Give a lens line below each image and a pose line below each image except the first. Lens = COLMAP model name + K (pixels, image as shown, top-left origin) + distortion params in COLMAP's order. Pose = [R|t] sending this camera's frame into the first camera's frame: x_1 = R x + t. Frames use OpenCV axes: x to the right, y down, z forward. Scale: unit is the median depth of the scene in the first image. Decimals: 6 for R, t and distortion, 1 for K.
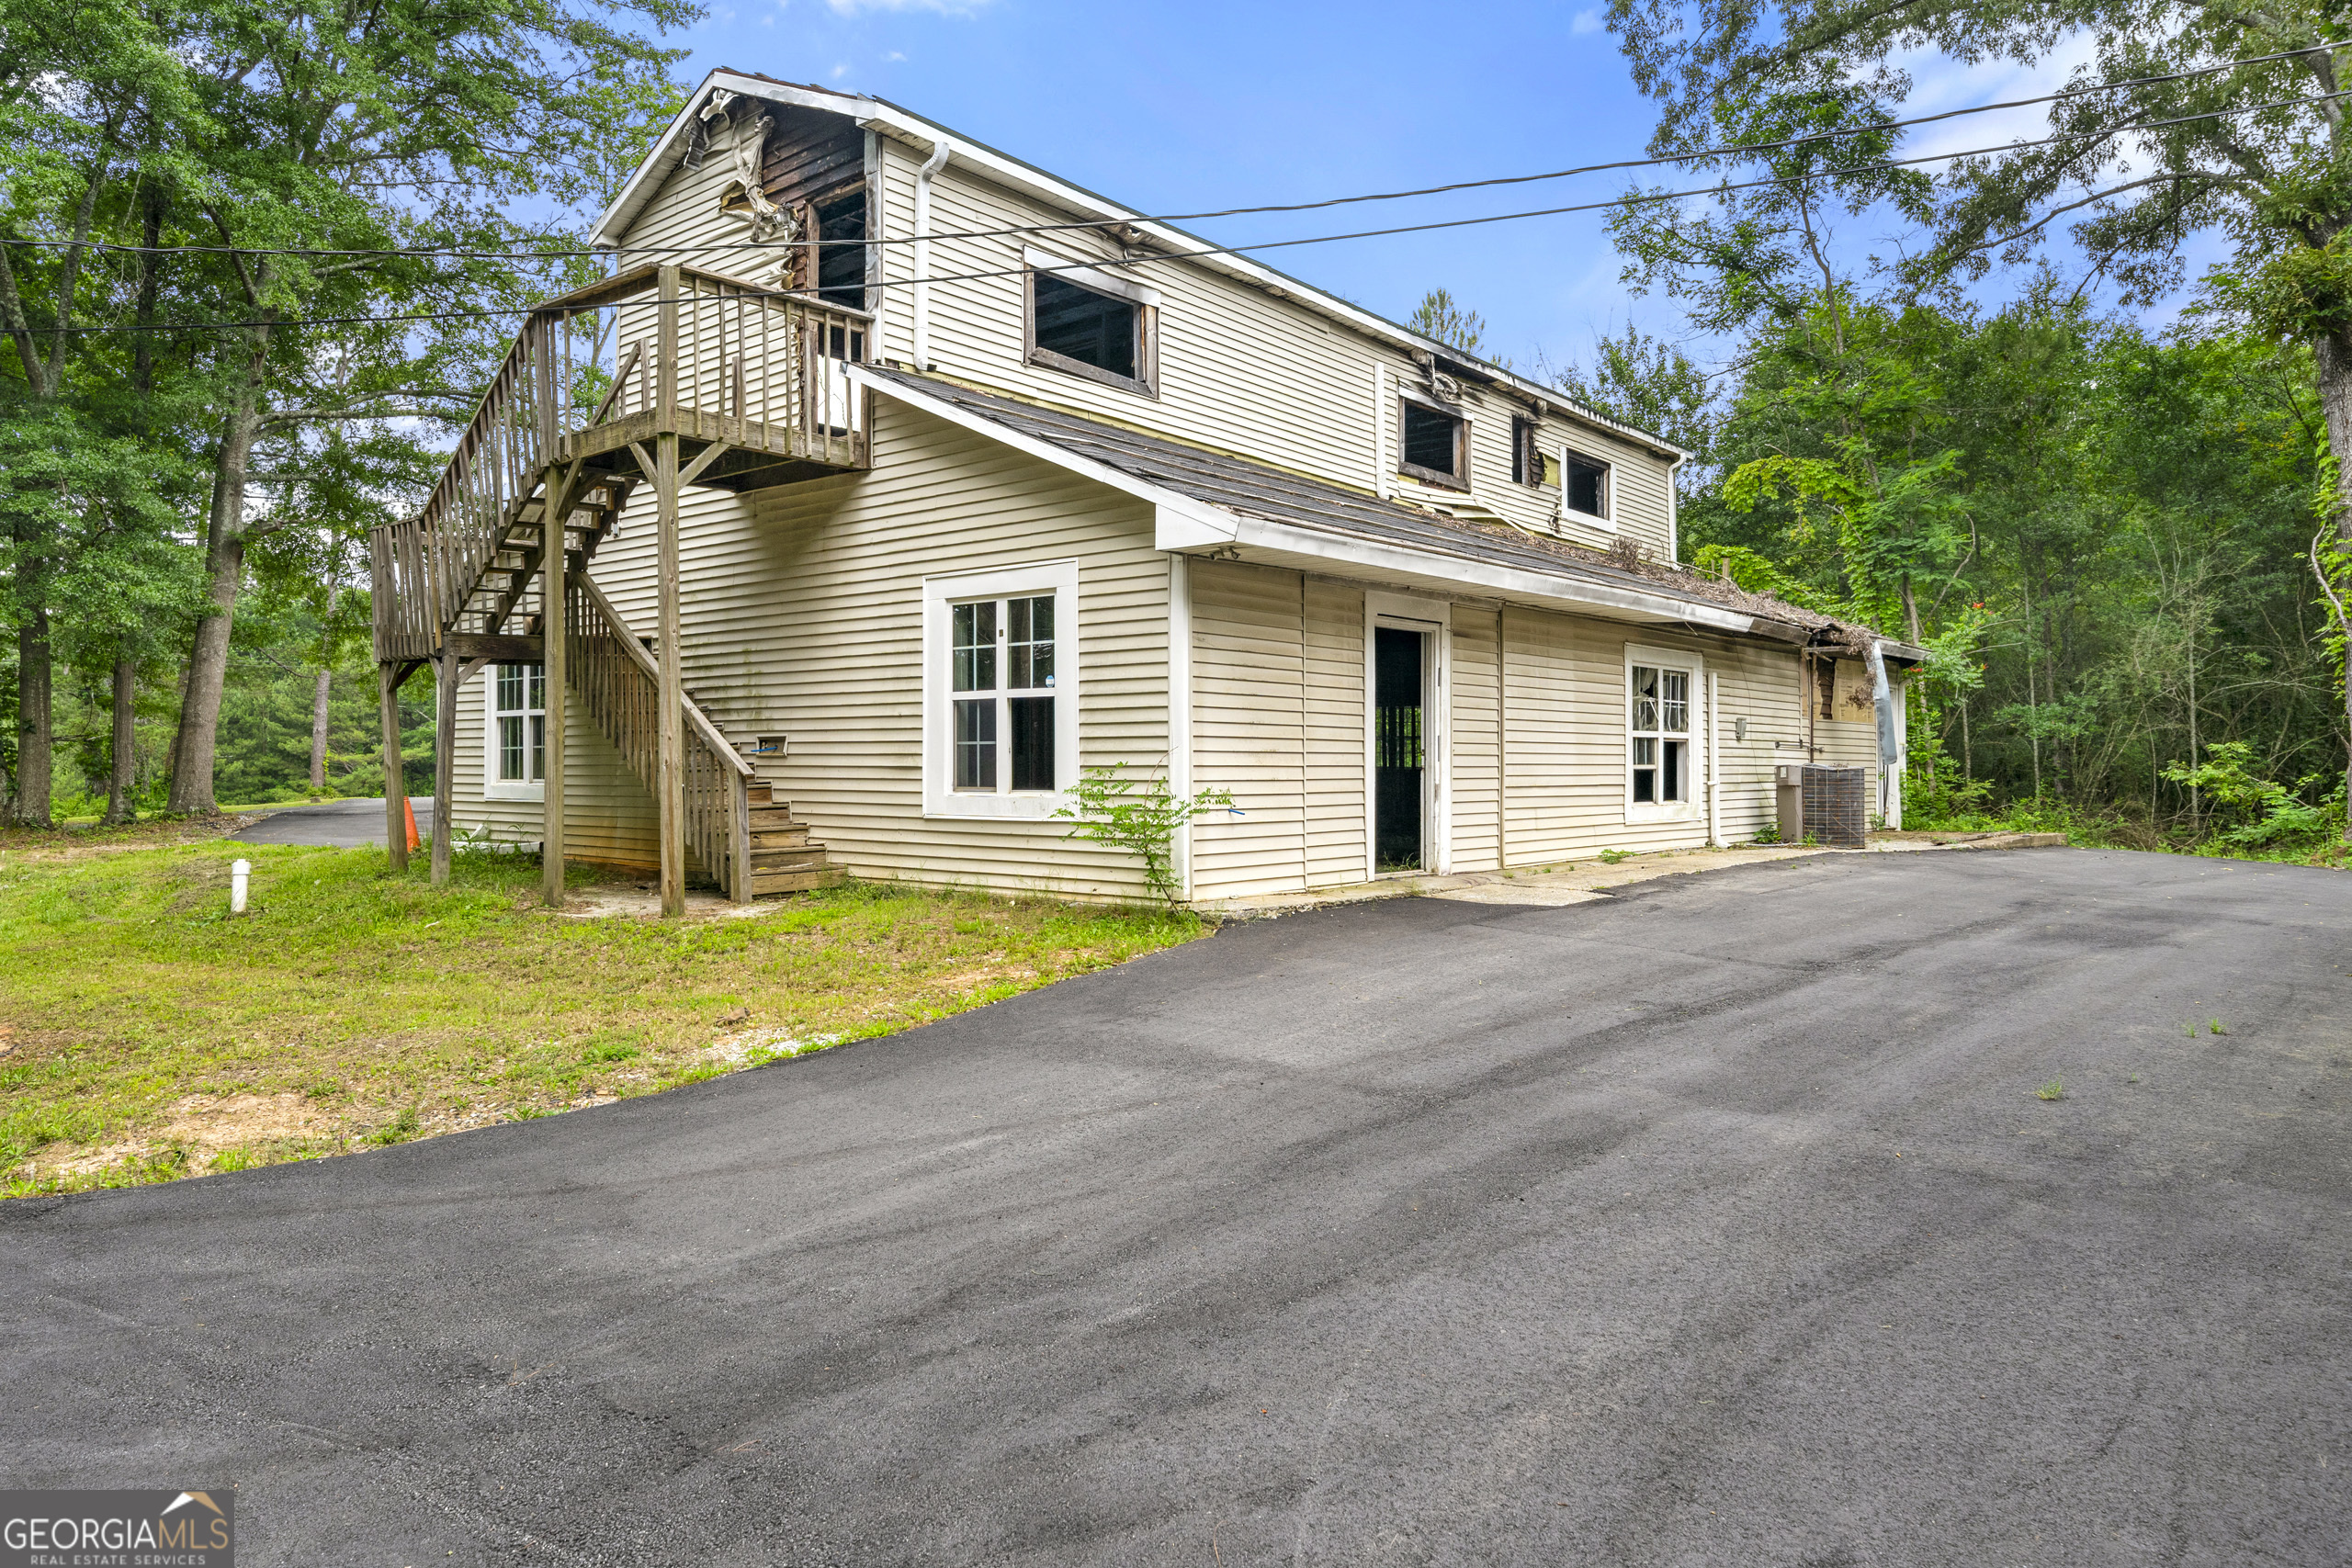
lens RADIAL K [[1527.2, 0, 1169.5], [0, 1527.2, 701.8], [0, 0, 1]] dist [-0.000135, 0.000487]
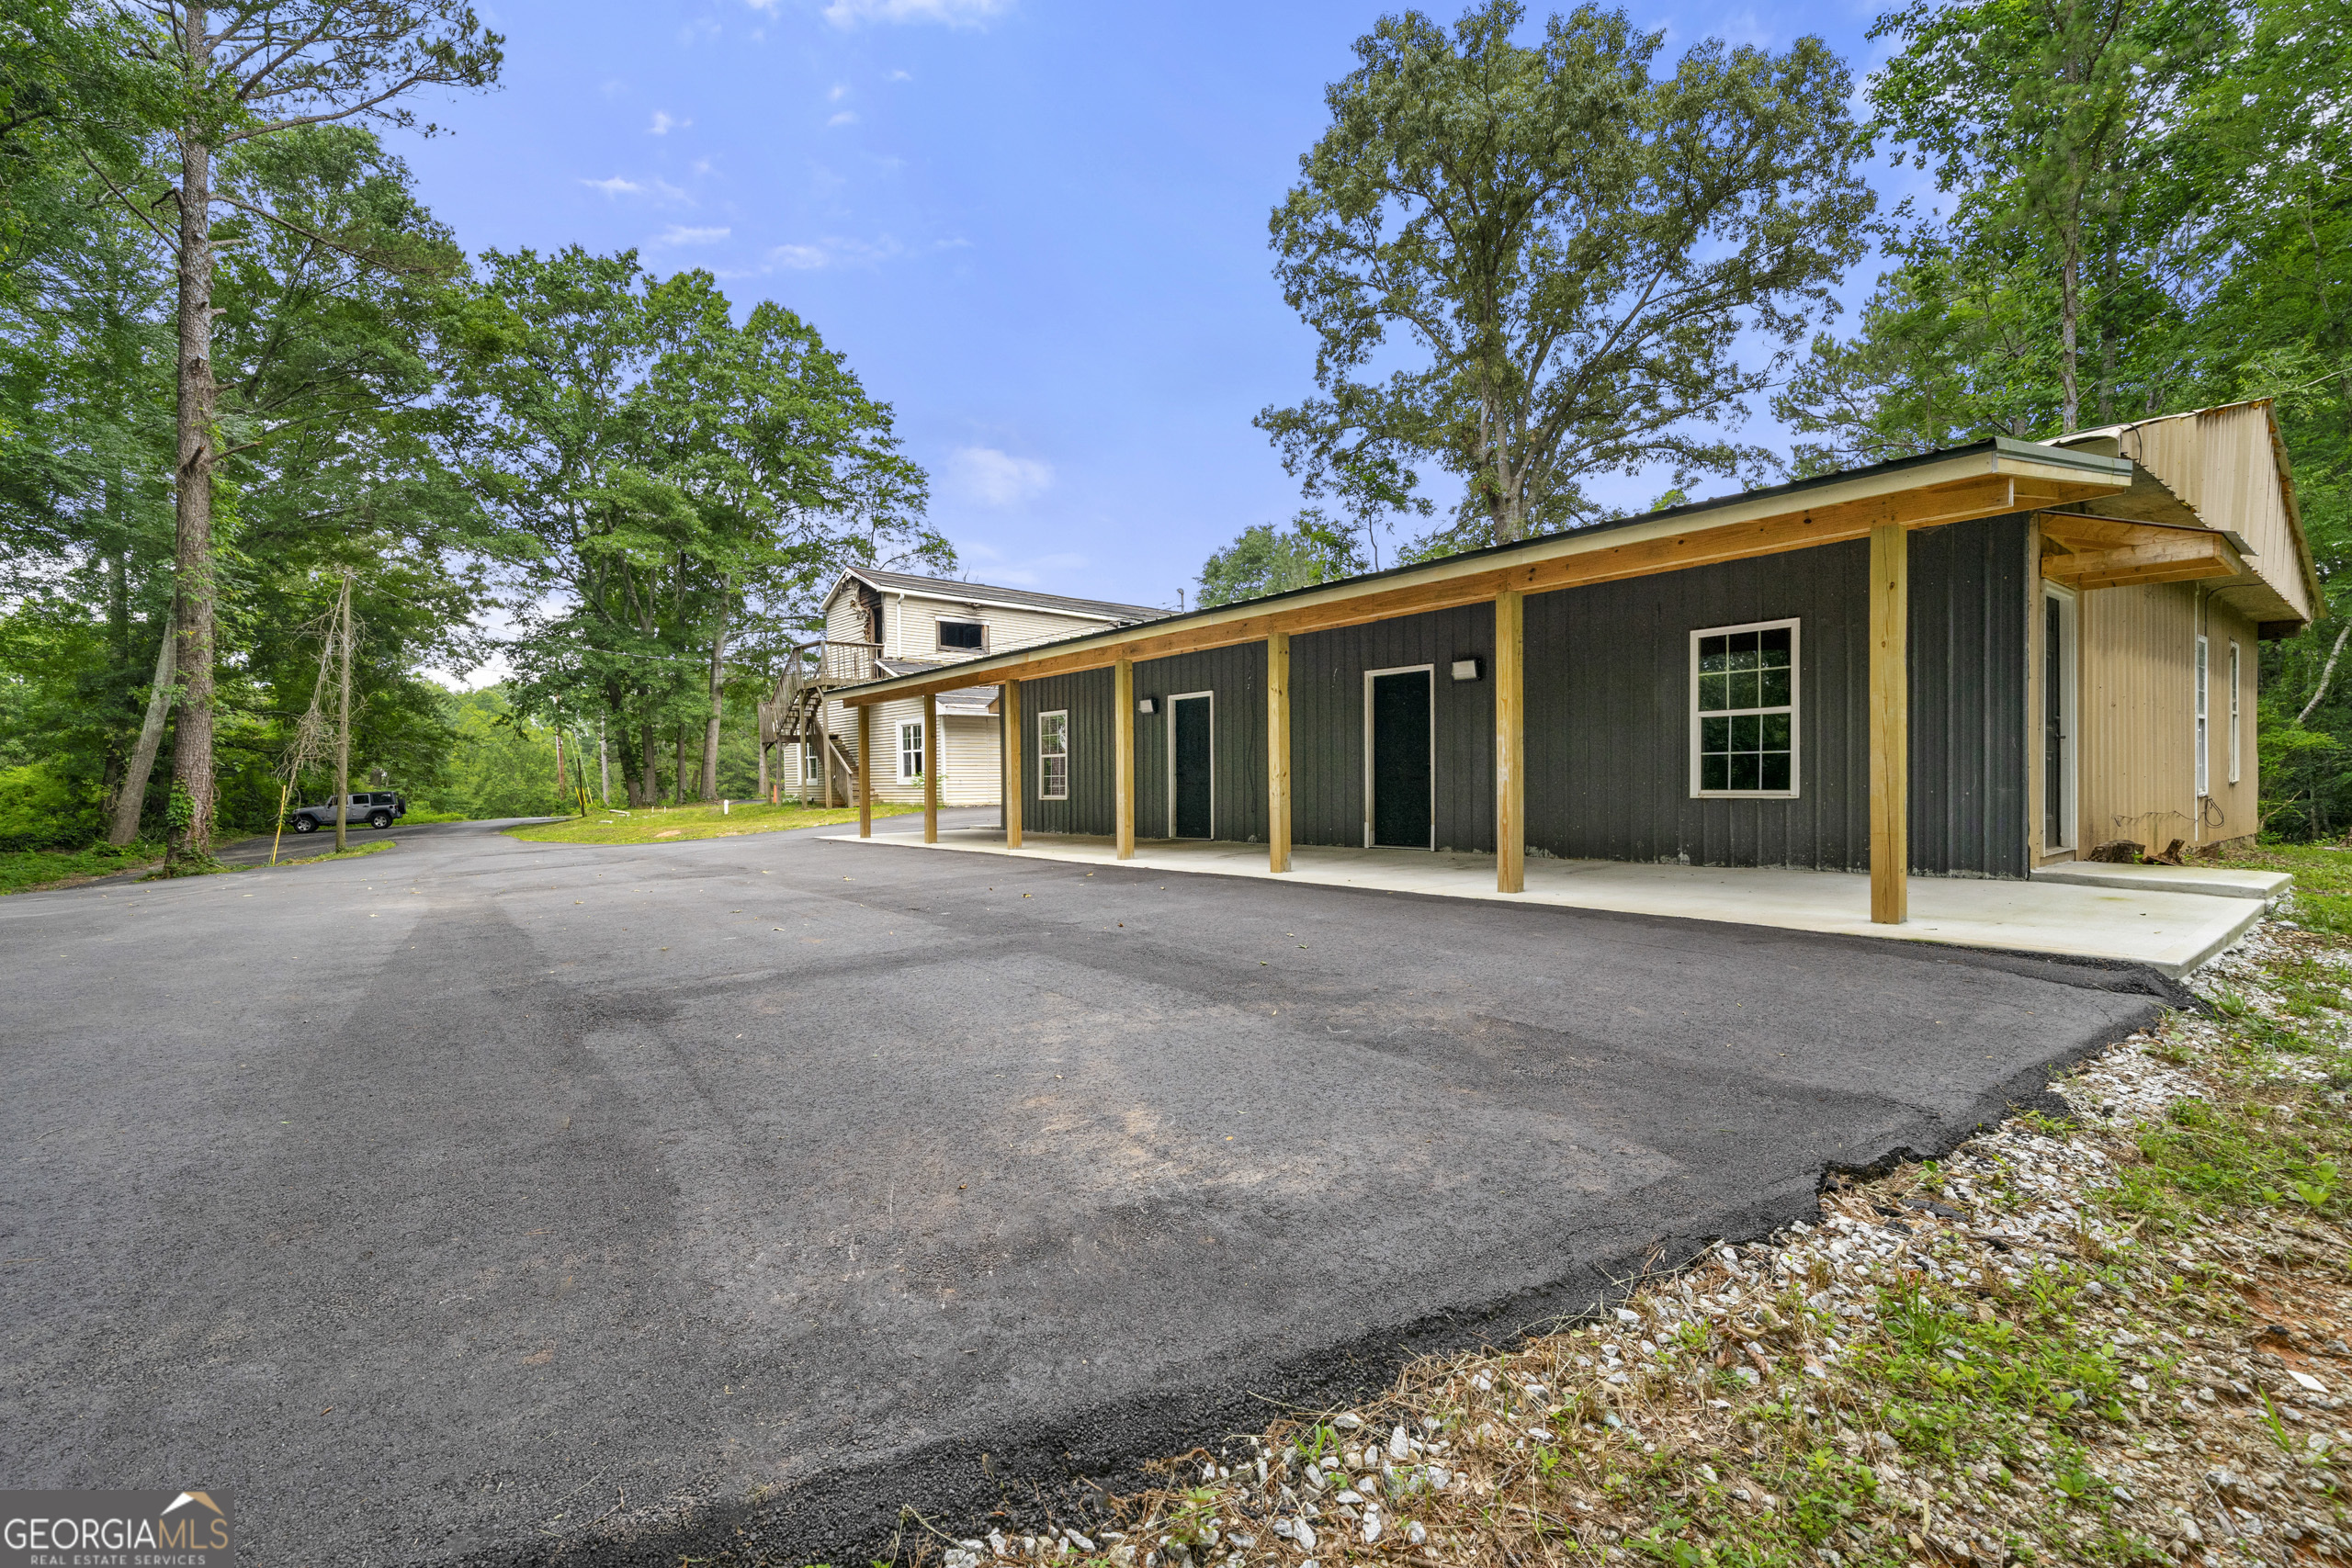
lens RADIAL K [[1070.7, 0, 1176.0], [0, 1070.7, 784.0], [0, 0, 1]] dist [0.002283, 0.000106]
pose [[0.988586, -0.014790, -0.149931, 0.546551], [0.021046, 0.998969, 0.040228, -0.009538], [0.149181, -0.042924, 0.987878, -0.887108]]
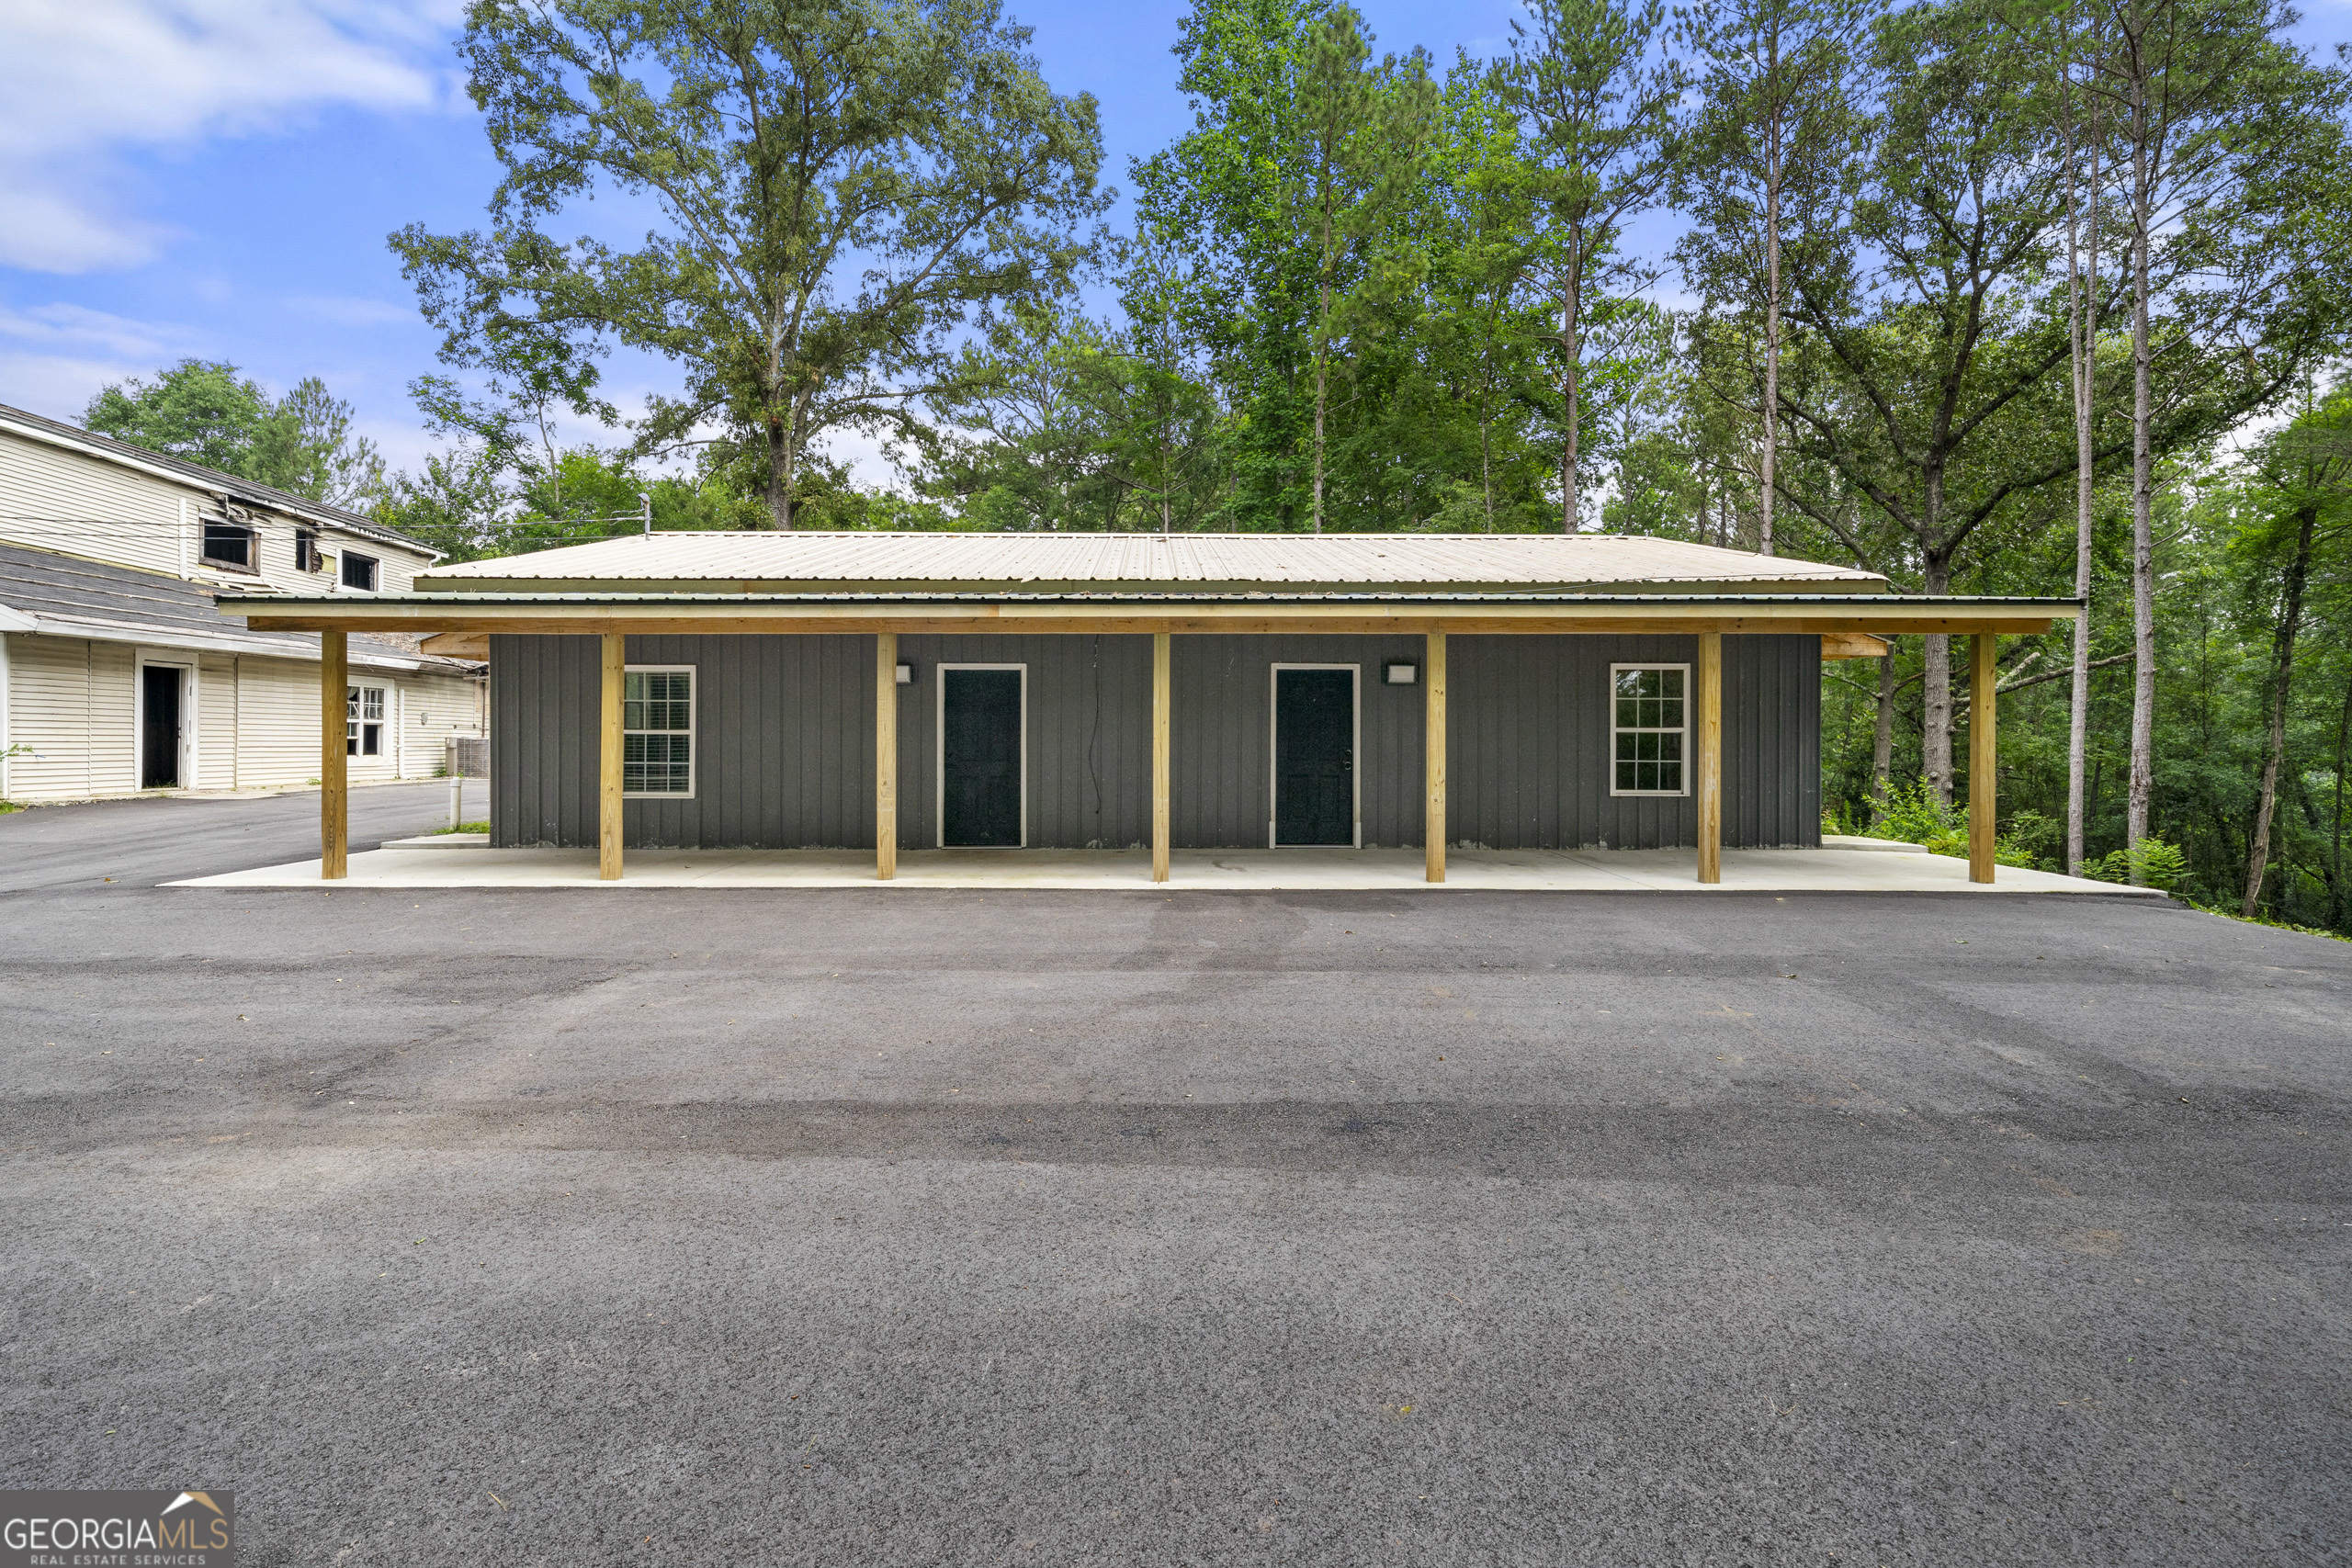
lens RADIAL K [[1174.4, 0, 1171.9], [0, 1174.4, 737.8], [0, 0, 1]] dist [-0.002453, -0.000566]
pose [[0.720433, 0.003840, 0.693514, 0.026245], [-0.030136, 0.999213, 0.025773, -0.022509], [-0.692870, -0.039468, 0.719982, -0.664659]]
